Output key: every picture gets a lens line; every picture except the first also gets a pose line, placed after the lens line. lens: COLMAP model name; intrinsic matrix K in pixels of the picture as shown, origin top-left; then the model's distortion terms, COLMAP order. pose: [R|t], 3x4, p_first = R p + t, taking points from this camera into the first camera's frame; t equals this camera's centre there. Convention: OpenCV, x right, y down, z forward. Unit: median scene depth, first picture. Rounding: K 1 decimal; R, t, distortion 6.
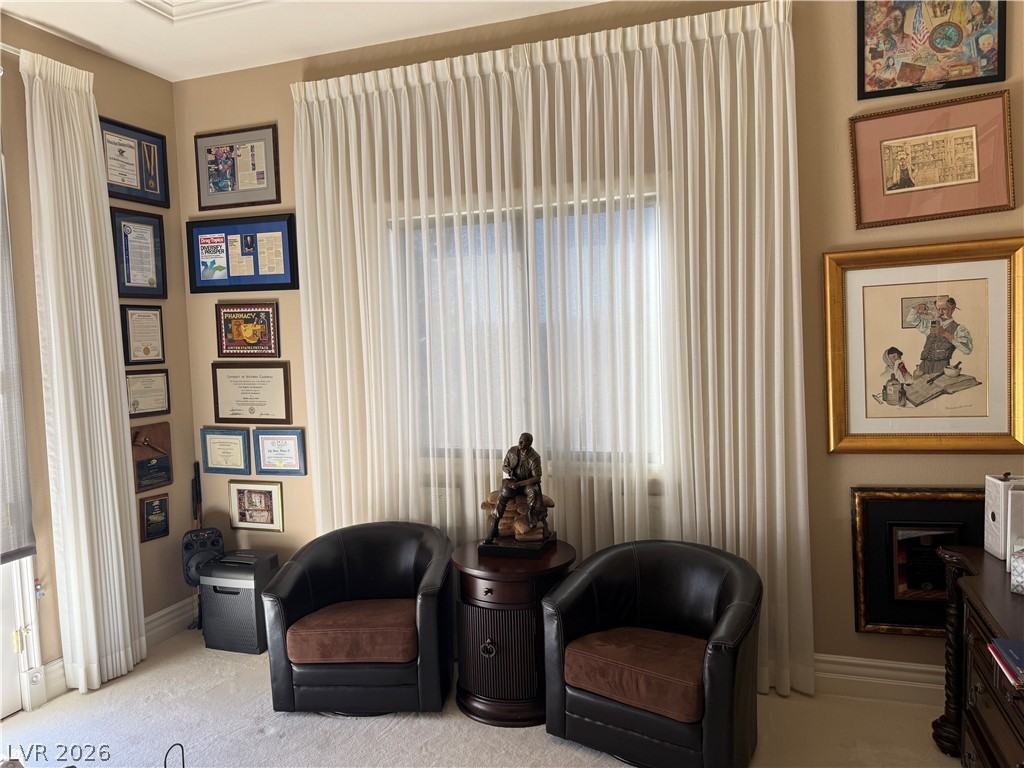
lens RADIAL K [[726.6, 0, 515.3], [0, 726.6, 384.1], [0, 0, 1]] dist [0.012827, -0.023167]
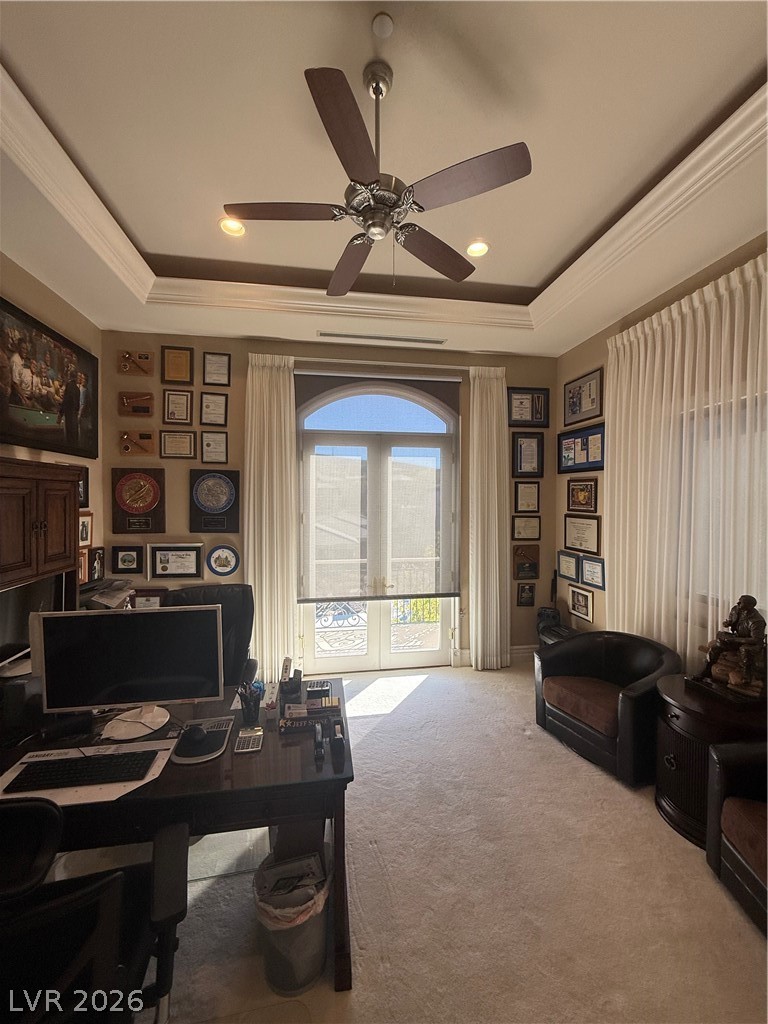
lens RADIAL K [[407.6, 0, 384.7], [0, 407.6, 510.1], [0, 0, 1]] dist [-0.002068, 0.000063]
pose [[0.463438, 0.052726, -0.884559, 0.247905], [-0.071130, 0.997221, 0.022175, -0.030636], [0.883270, 0.052642, 0.465900, 0.178500]]
